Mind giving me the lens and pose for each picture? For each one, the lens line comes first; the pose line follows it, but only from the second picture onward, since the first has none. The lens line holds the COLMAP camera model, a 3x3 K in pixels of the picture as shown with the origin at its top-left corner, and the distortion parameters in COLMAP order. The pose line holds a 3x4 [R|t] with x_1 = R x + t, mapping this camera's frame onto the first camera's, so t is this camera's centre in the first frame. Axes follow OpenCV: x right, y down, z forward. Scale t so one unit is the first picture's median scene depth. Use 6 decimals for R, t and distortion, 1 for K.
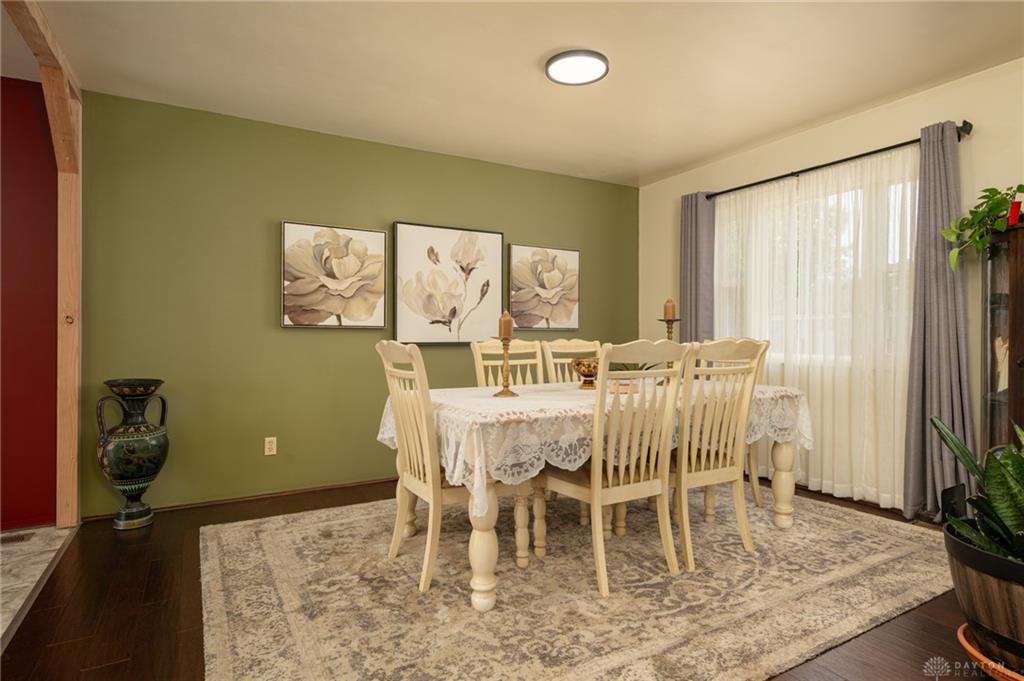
lens RADIAL K [[544.6, 0, 511.0], [0, 544.6, 340.9], [0, 0, 1]] dist [0.006624, 0.000088]
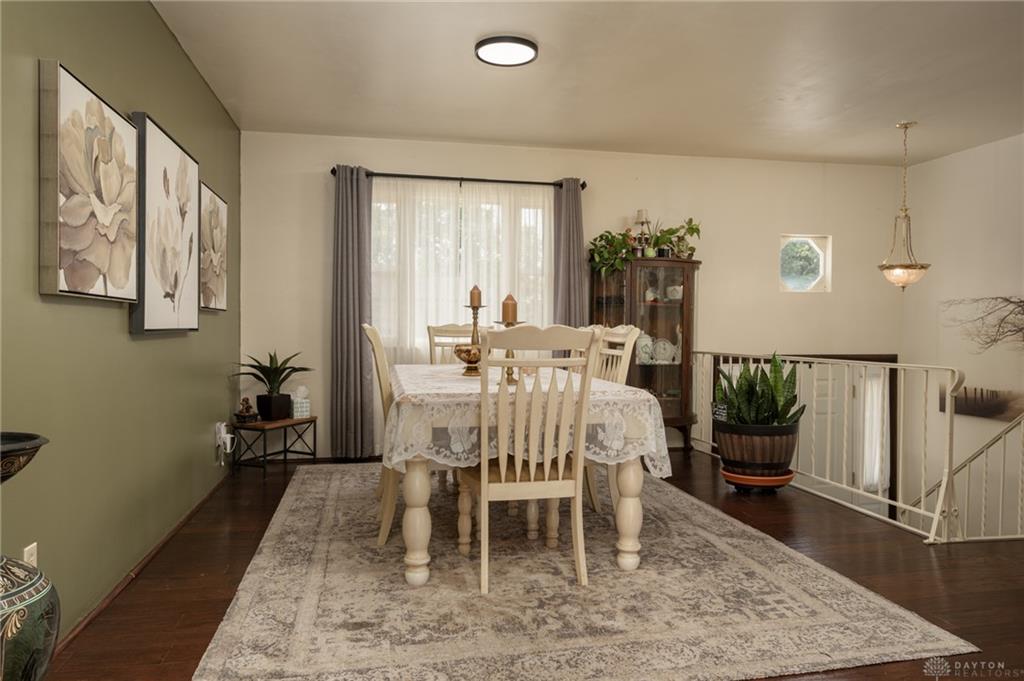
lens RADIAL K [[692.8, 0, 509.8], [0, 692.8, 340.5], [0, 0, 1]] dist [0.007459, 0.000615]
pose [[0.325541, -0.017440, 0.945367, -1.048215], [0.002733, 0.999843, 0.017504, 0.004387], [-0.945524, -0.003115, 0.325538, 0.562943]]
